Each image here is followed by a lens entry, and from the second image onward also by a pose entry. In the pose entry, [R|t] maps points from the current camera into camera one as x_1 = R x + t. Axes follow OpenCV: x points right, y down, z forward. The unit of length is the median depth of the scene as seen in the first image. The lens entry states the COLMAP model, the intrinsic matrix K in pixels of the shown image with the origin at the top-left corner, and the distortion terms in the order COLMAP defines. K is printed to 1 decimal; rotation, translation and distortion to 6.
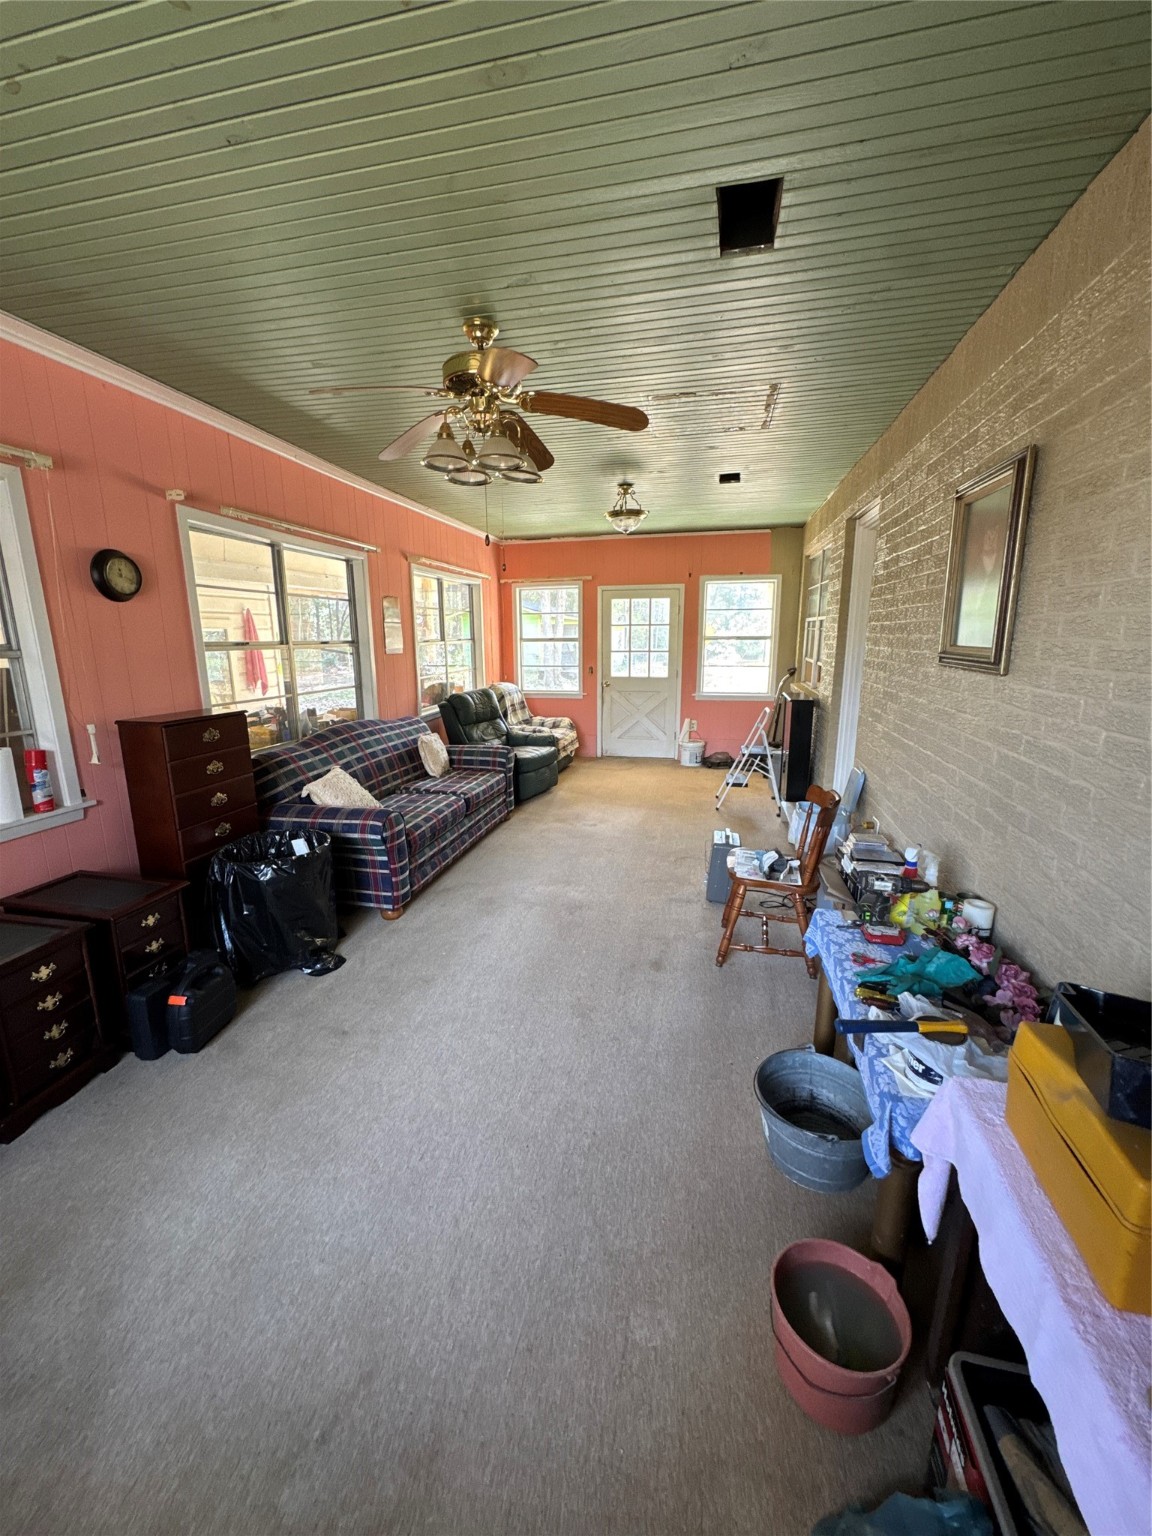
lens RADIAL K [[612.0, 0, 572.4], [0, 612.0, 764.7], [0, 0, 1]] dist [-0.000187, 0.000035]
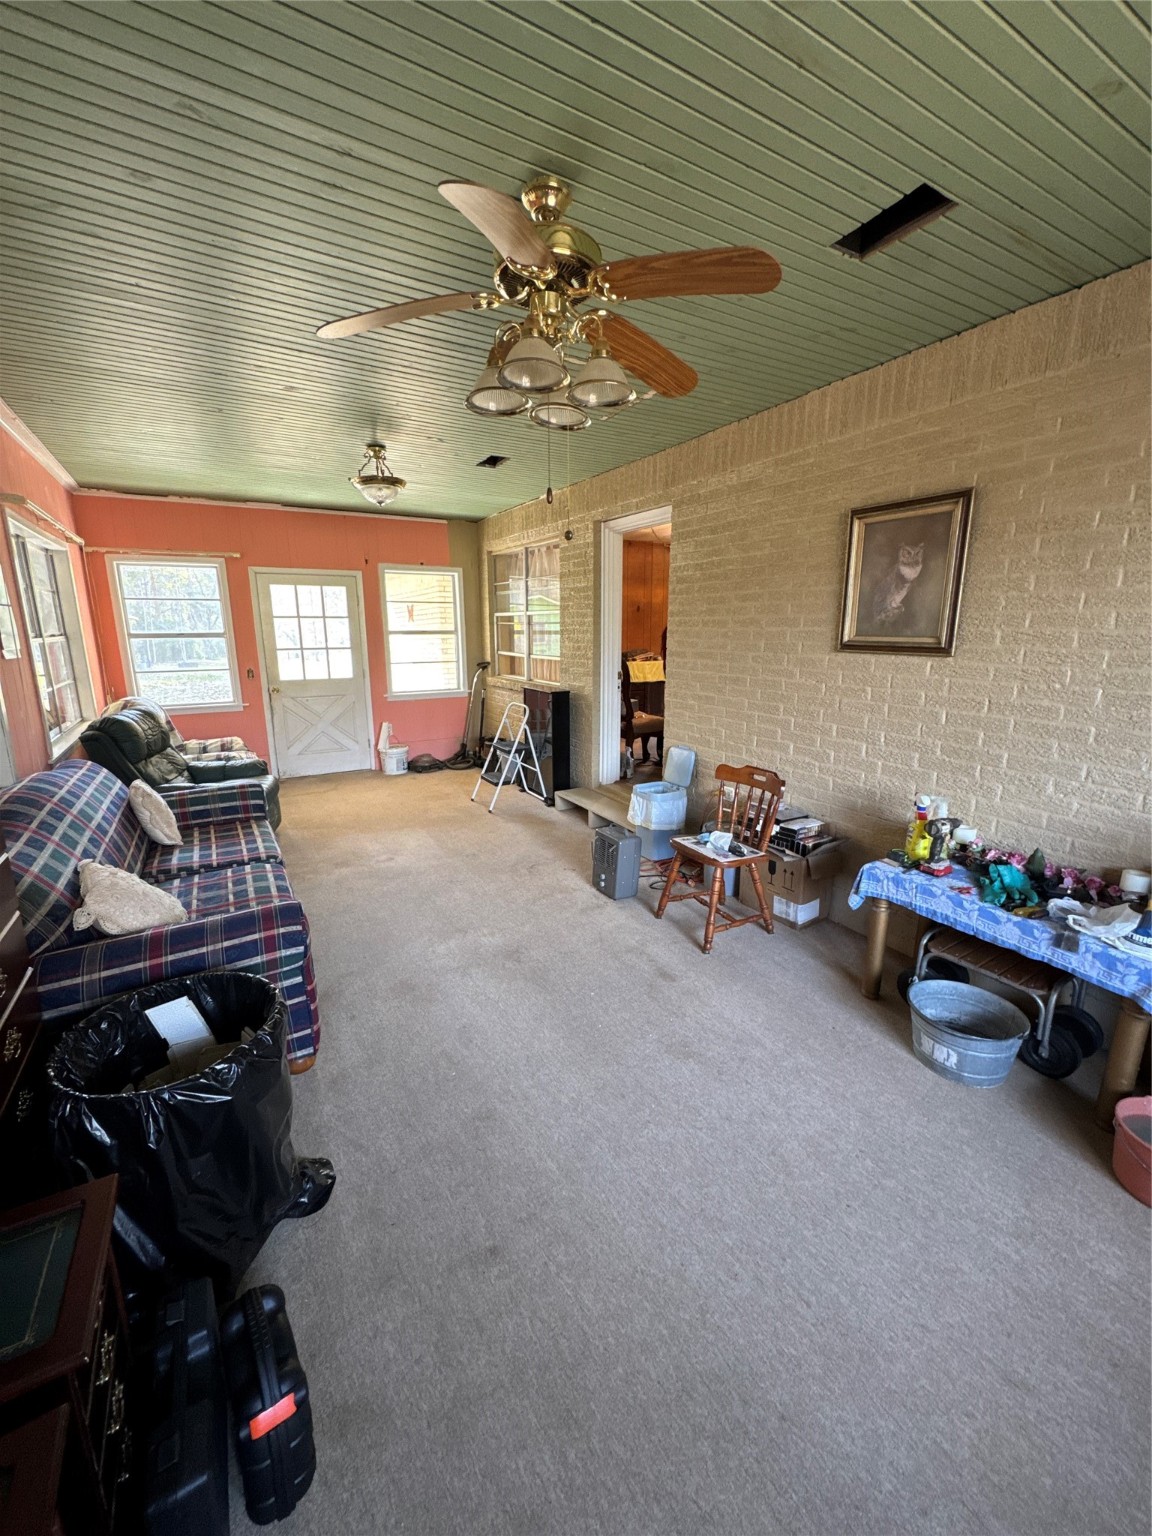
lens RADIAL K [[612.0, 0, 576.2], [0, 612.0, 768.3], [0, 0, 1]] dist [-0.000187, 0.000035]
pose [[0.728110, -0.148020, 0.669288, -0.236519], [0.140180, 0.987925, 0.065989, -0.031082], [-0.670974, 0.045774, 0.740067, 0.160470]]
